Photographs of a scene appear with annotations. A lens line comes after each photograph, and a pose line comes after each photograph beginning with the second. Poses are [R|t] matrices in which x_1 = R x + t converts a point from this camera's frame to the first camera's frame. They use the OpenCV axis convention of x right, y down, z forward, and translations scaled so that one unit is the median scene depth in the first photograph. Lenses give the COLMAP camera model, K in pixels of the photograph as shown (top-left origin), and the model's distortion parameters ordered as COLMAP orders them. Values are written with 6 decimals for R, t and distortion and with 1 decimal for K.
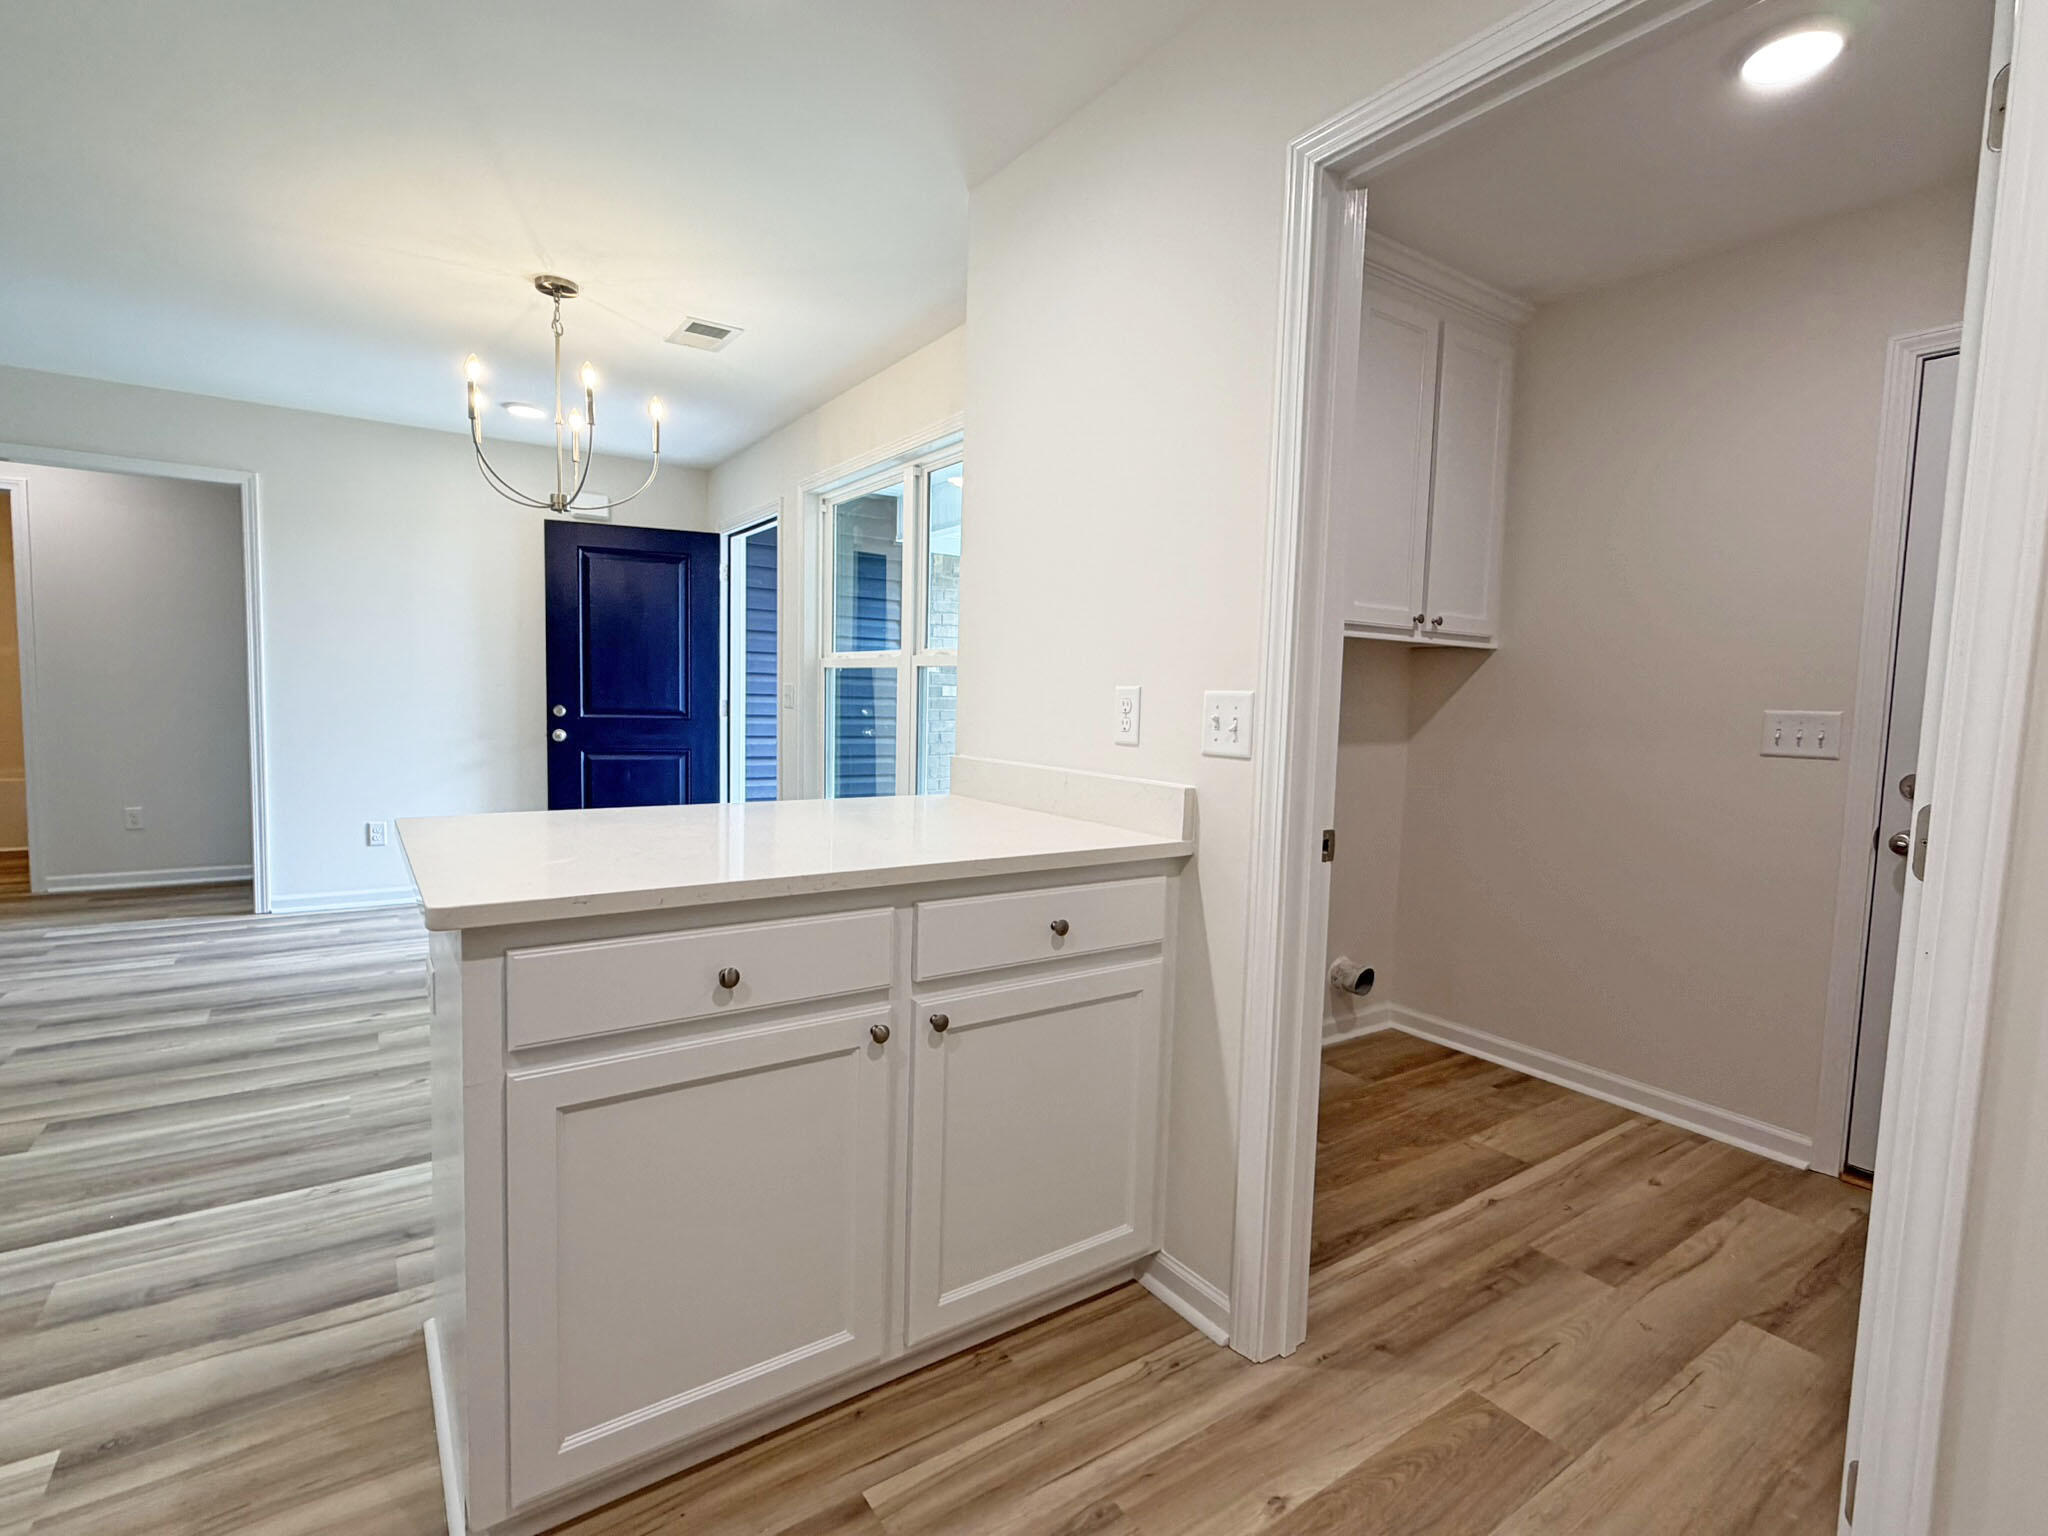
lens RADIAL K [[959.3, 0, 1008.0], [0, 959.3, 770.8], [0, 0, 1]] dist [0.019097, 0.000028]
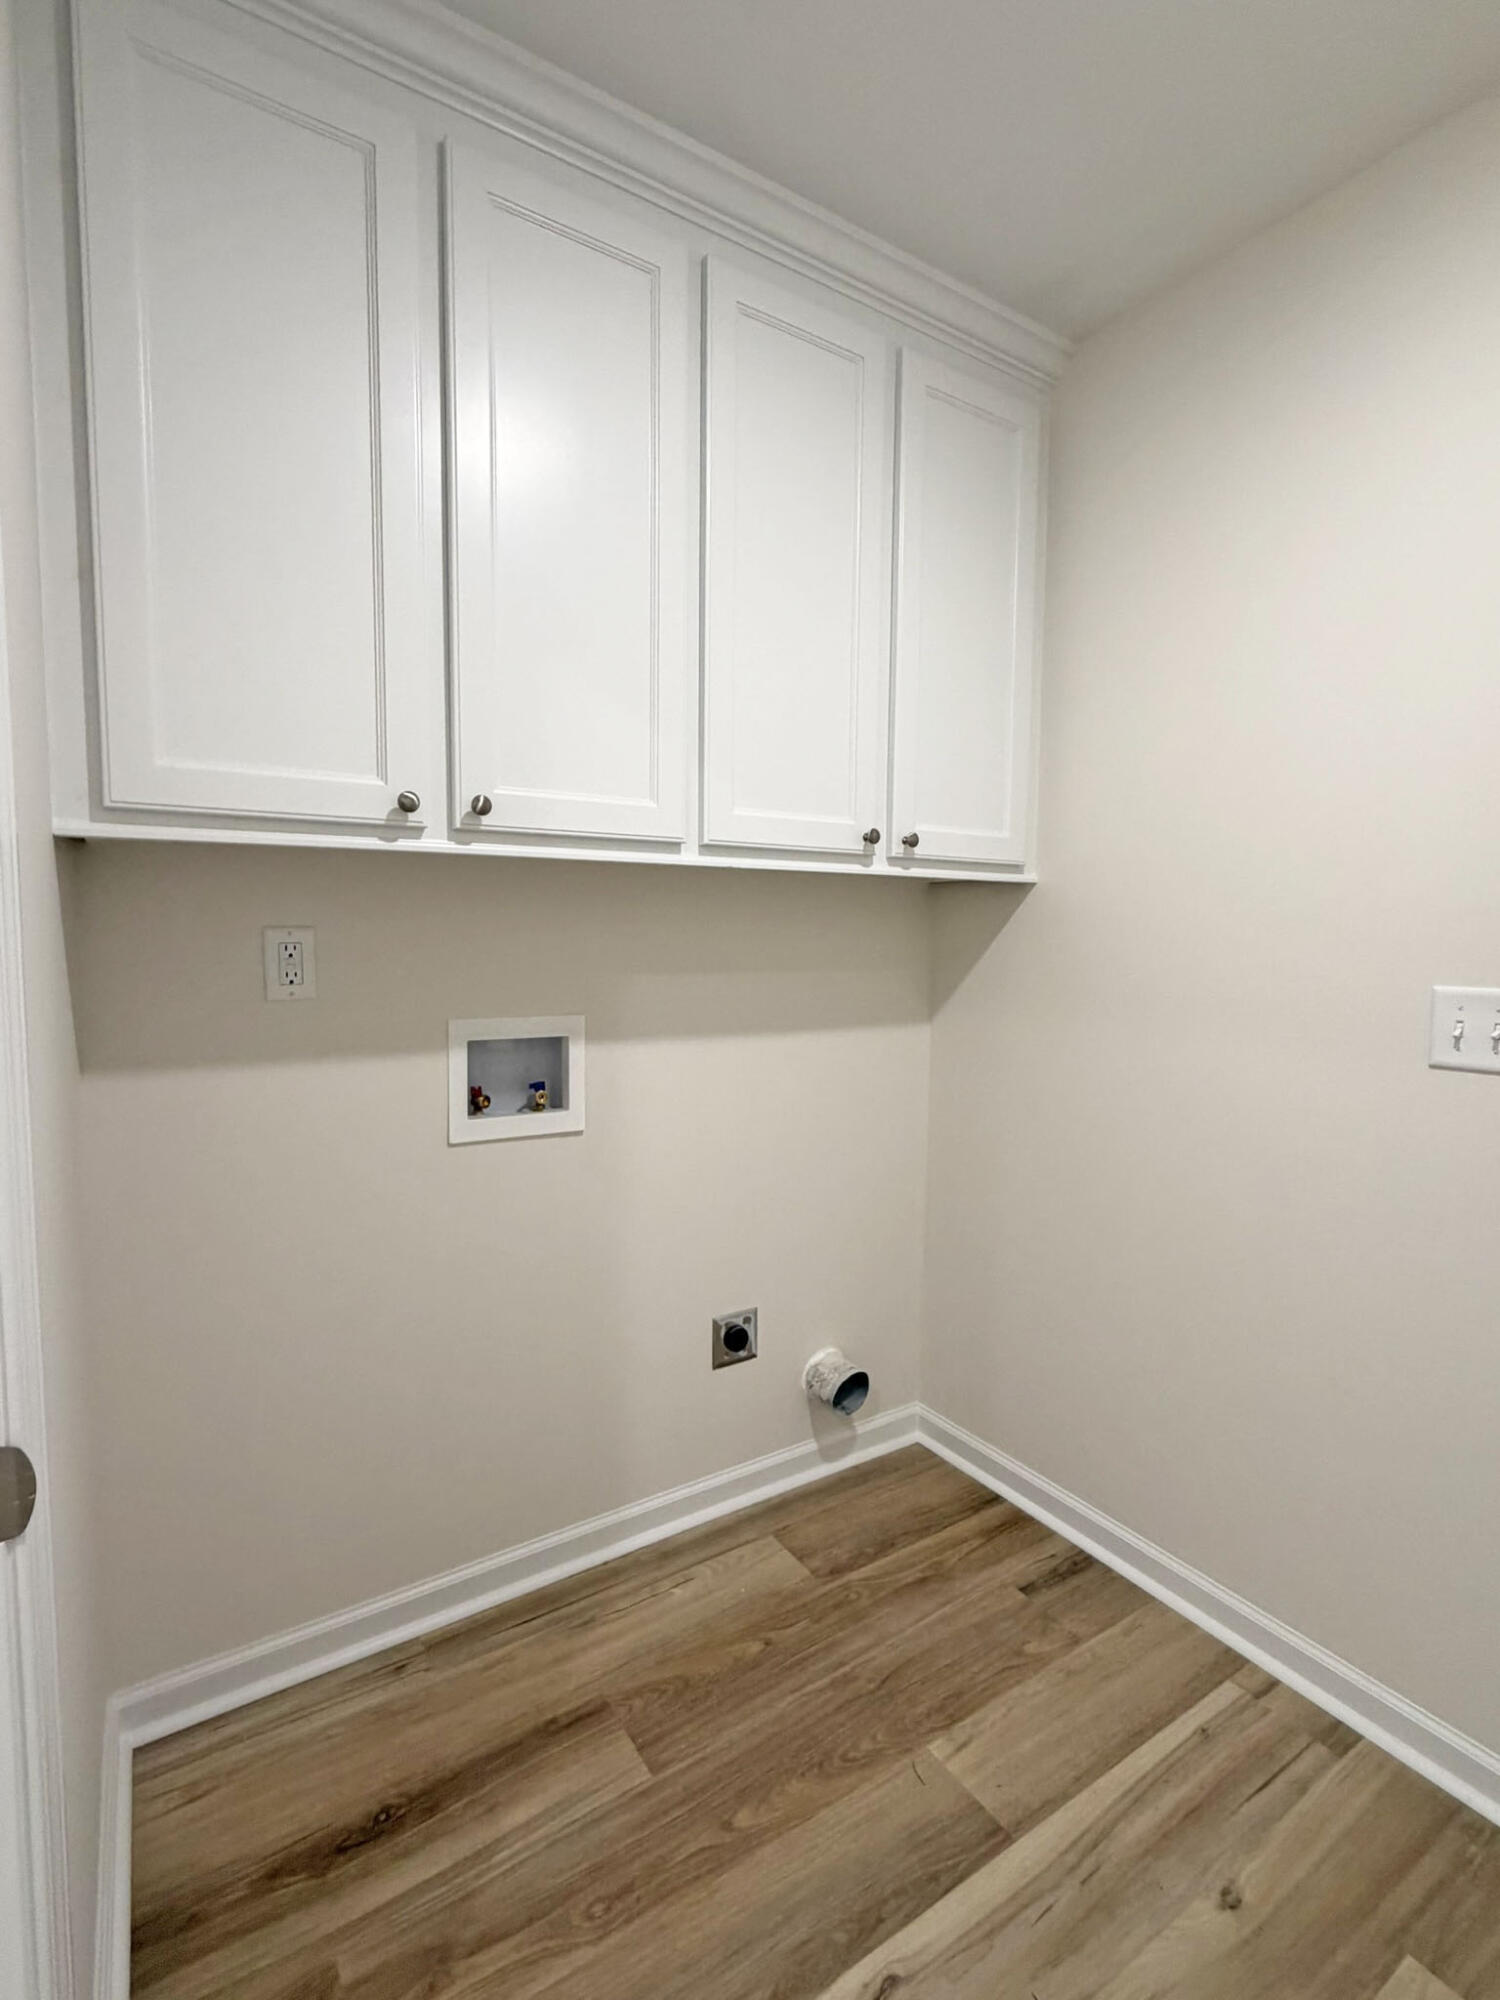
lens RADIAL K [[936.9, 0, 753.8], [0, 936.9, 990.8], [0, 0, 1]] dist [0.019097, 0.000028]
pose [[0.999761, -0.009682, -0.019577, 0.355826], [0.009474, 0.999898, -0.010730, -0.053022], [0.019679, 0.010542, 0.999751, 0.396940]]
